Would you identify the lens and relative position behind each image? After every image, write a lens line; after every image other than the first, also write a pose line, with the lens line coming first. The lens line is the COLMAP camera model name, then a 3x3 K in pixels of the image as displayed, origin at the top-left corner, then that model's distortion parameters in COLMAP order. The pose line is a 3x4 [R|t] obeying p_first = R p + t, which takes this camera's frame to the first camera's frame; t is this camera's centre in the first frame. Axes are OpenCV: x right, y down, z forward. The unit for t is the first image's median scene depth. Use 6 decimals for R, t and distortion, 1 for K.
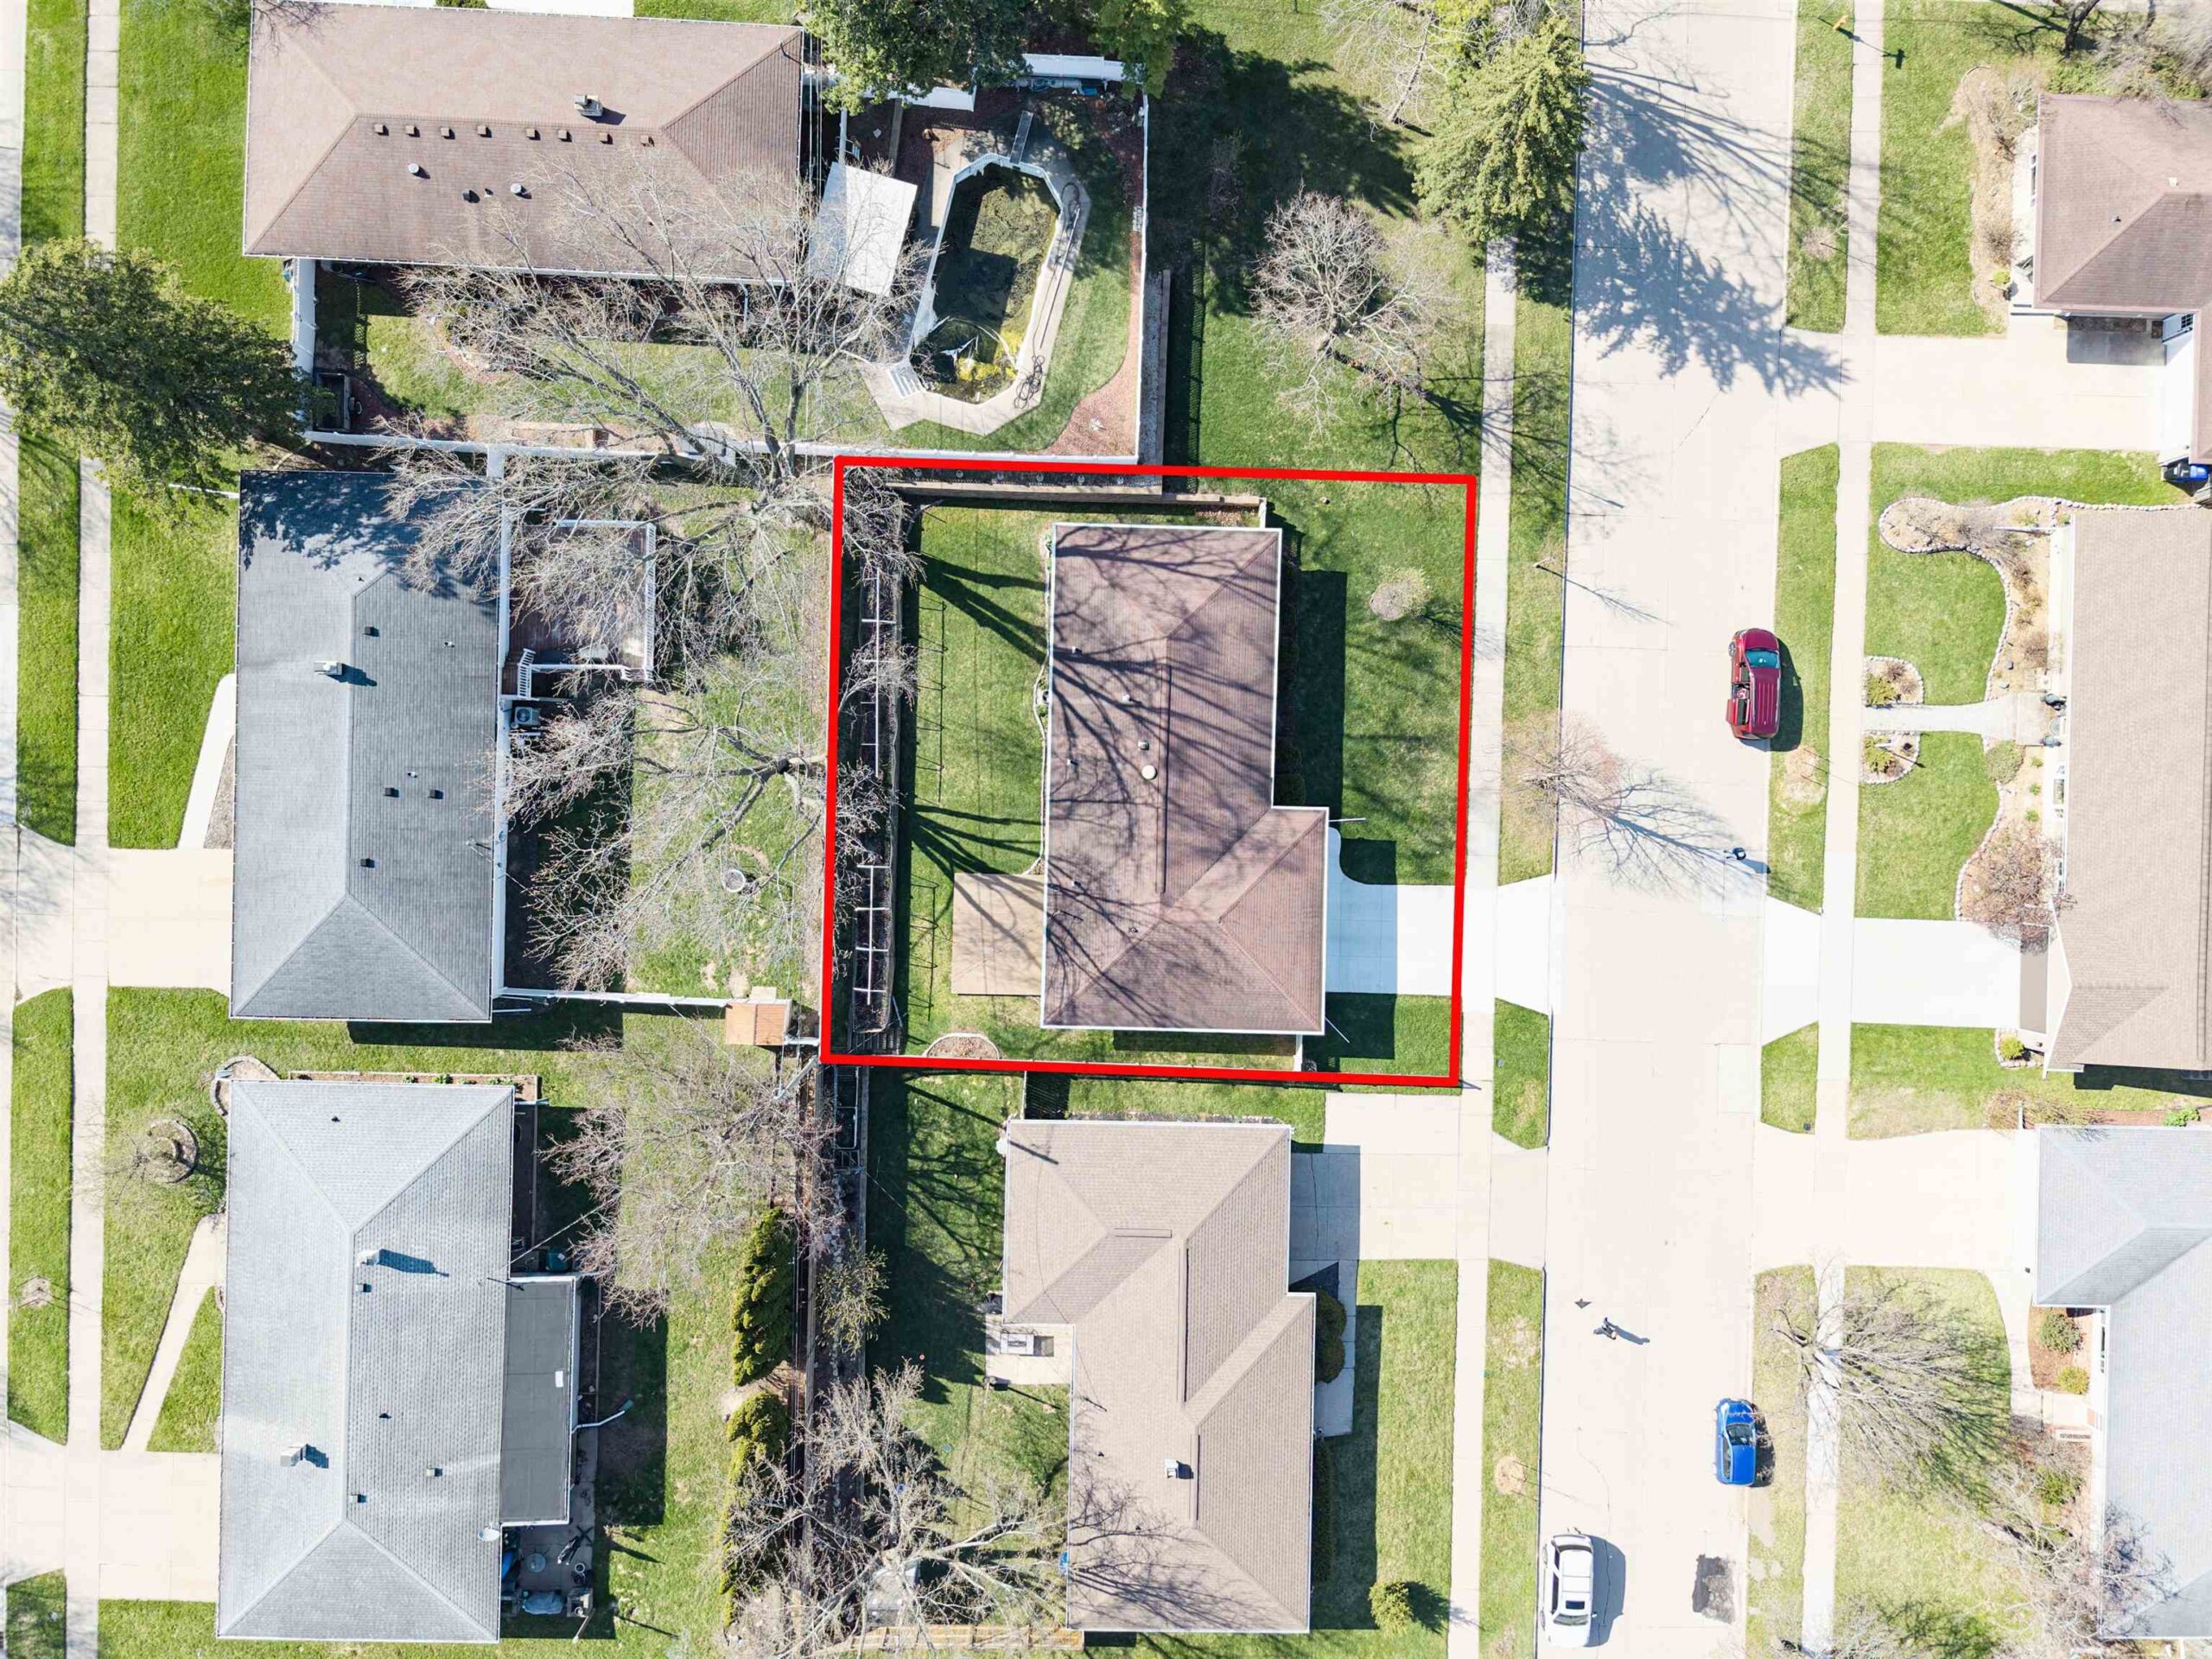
lens RADIAL K [[1556.4, 0, 1106.0], [0, 1556.4, 829.5], [0, 0, 1]] dist [0.042301, -0.003843]
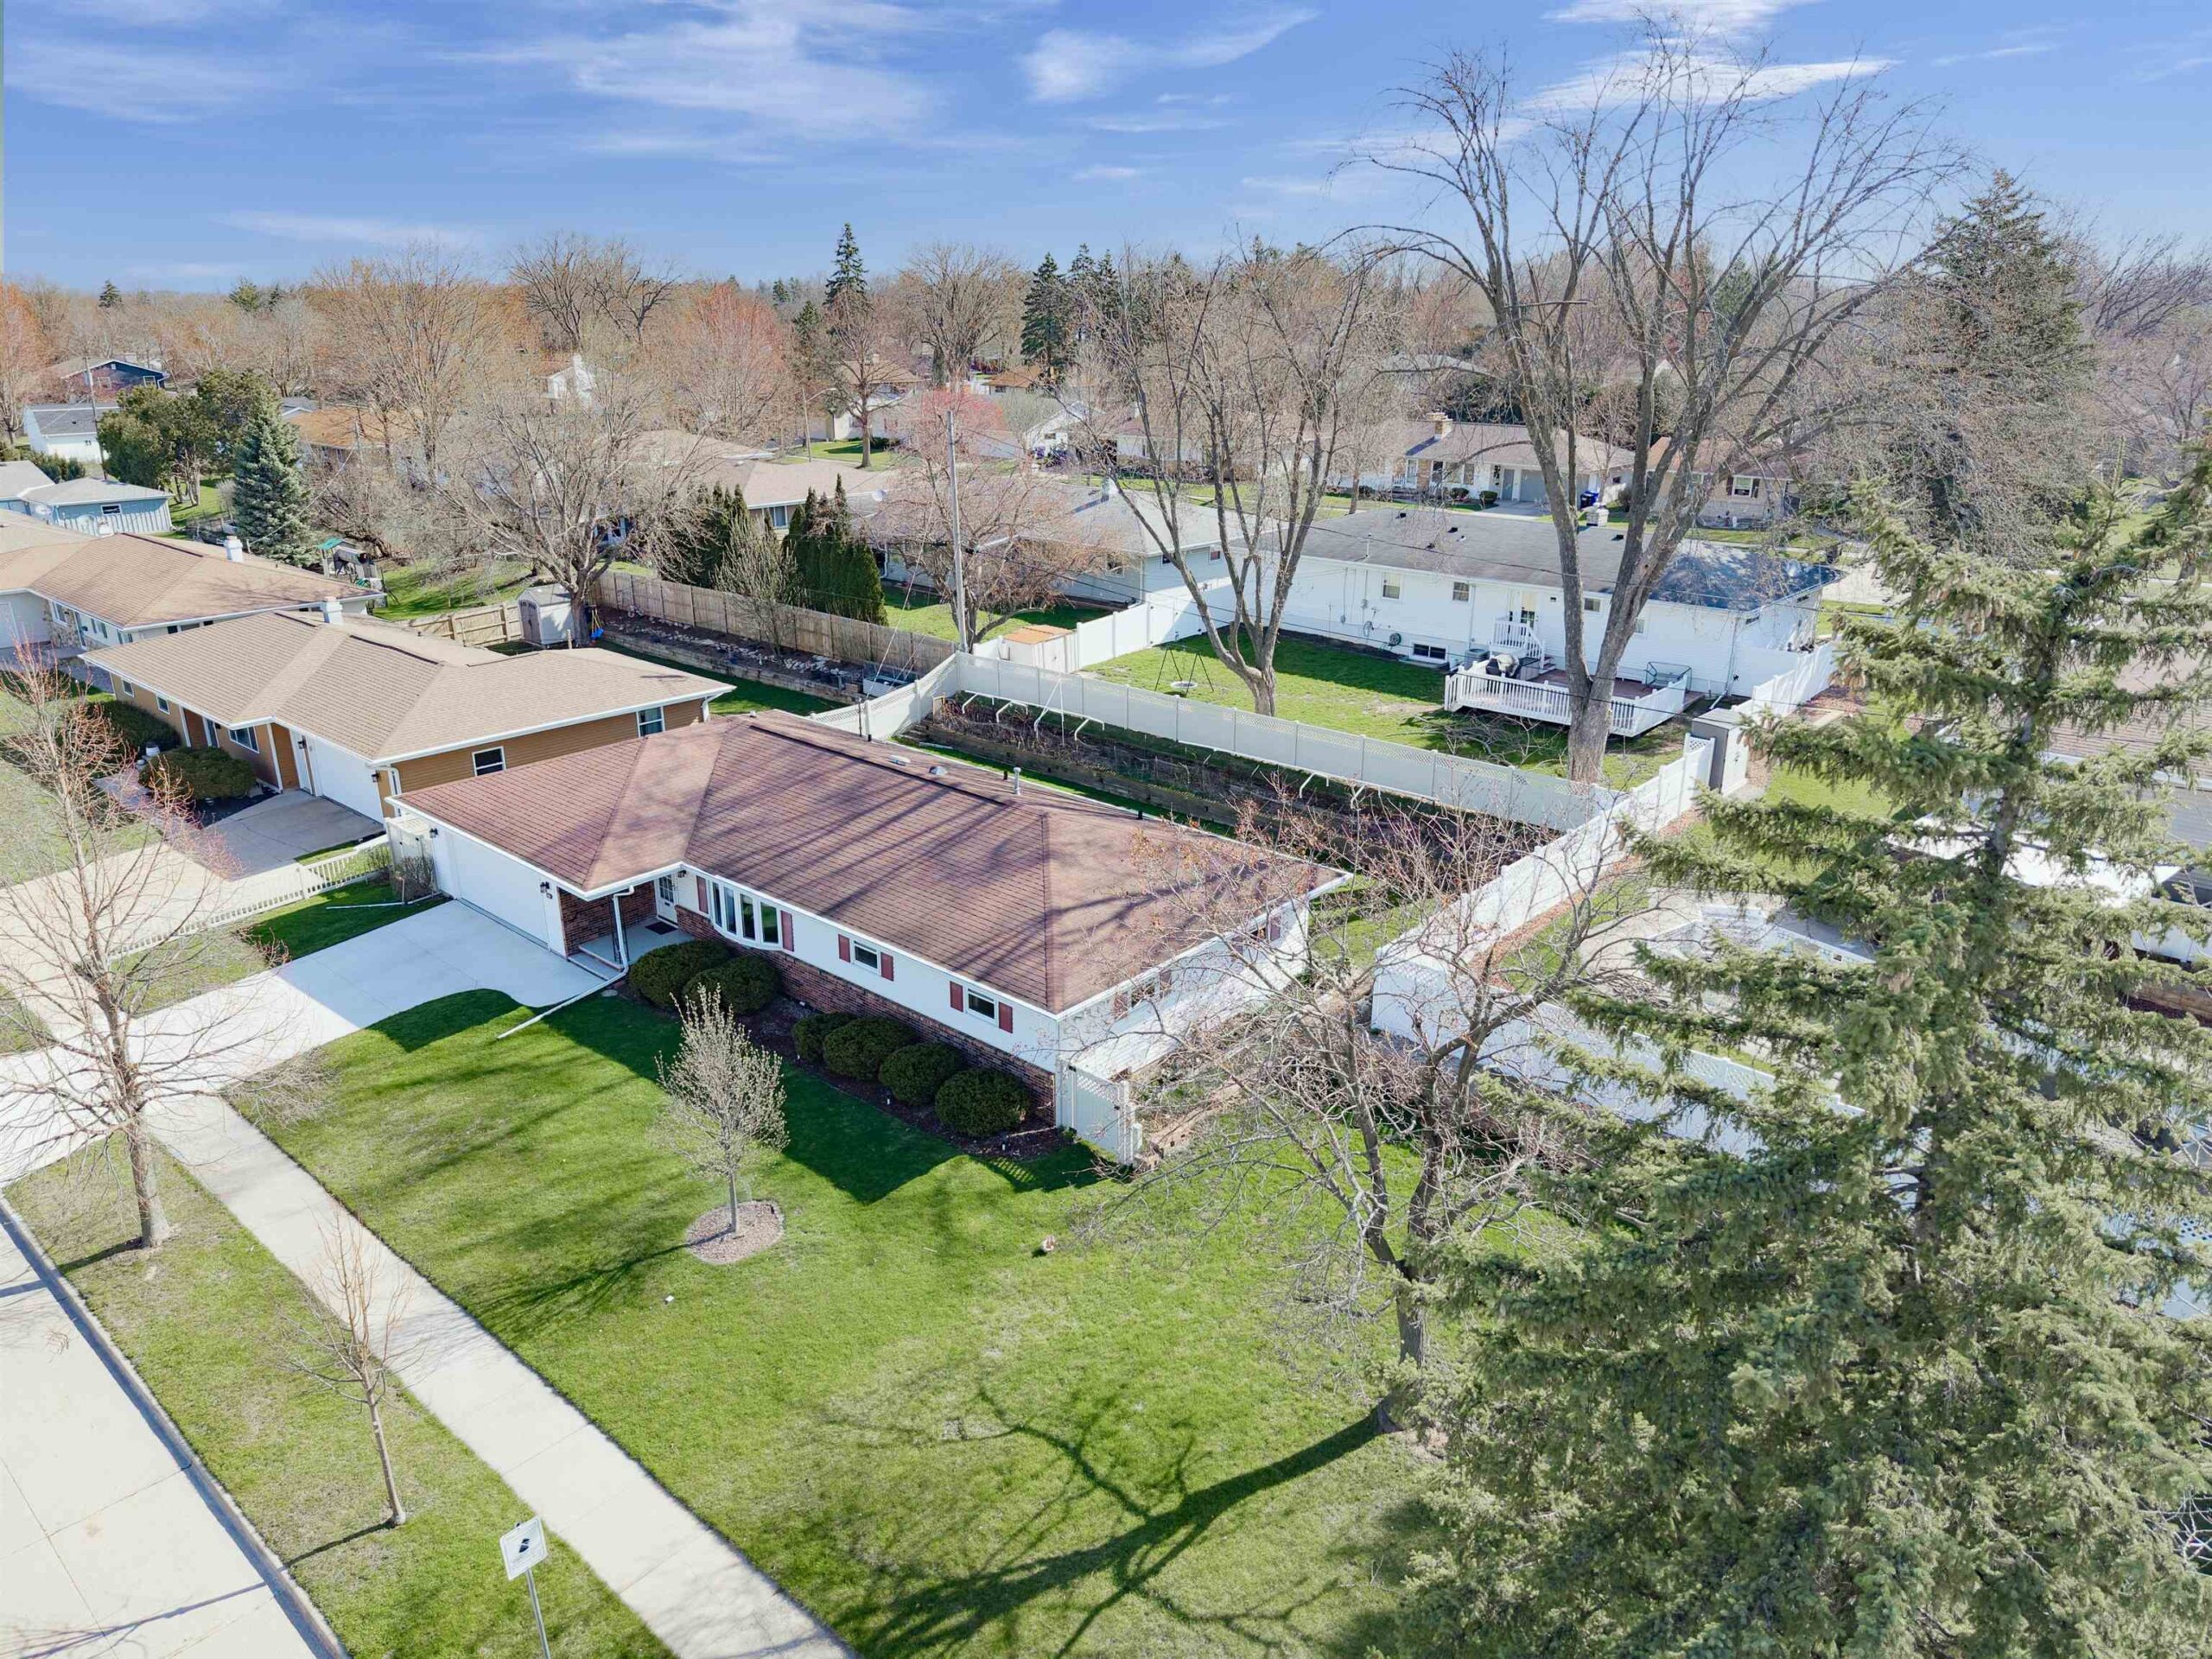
lens RADIAL K [[1556.4, 0, 1106.0], [0, 1556.4, 829.5], [0, 0, 1]] dist [0.042301, -0.003843]
pose [[-0.655461, 0.243569, -0.714874, 0.374079], [-0.755227, -0.209104, 0.621215, -0.438403], [0.001826, 0.947074, 0.321009, 0.786813]]
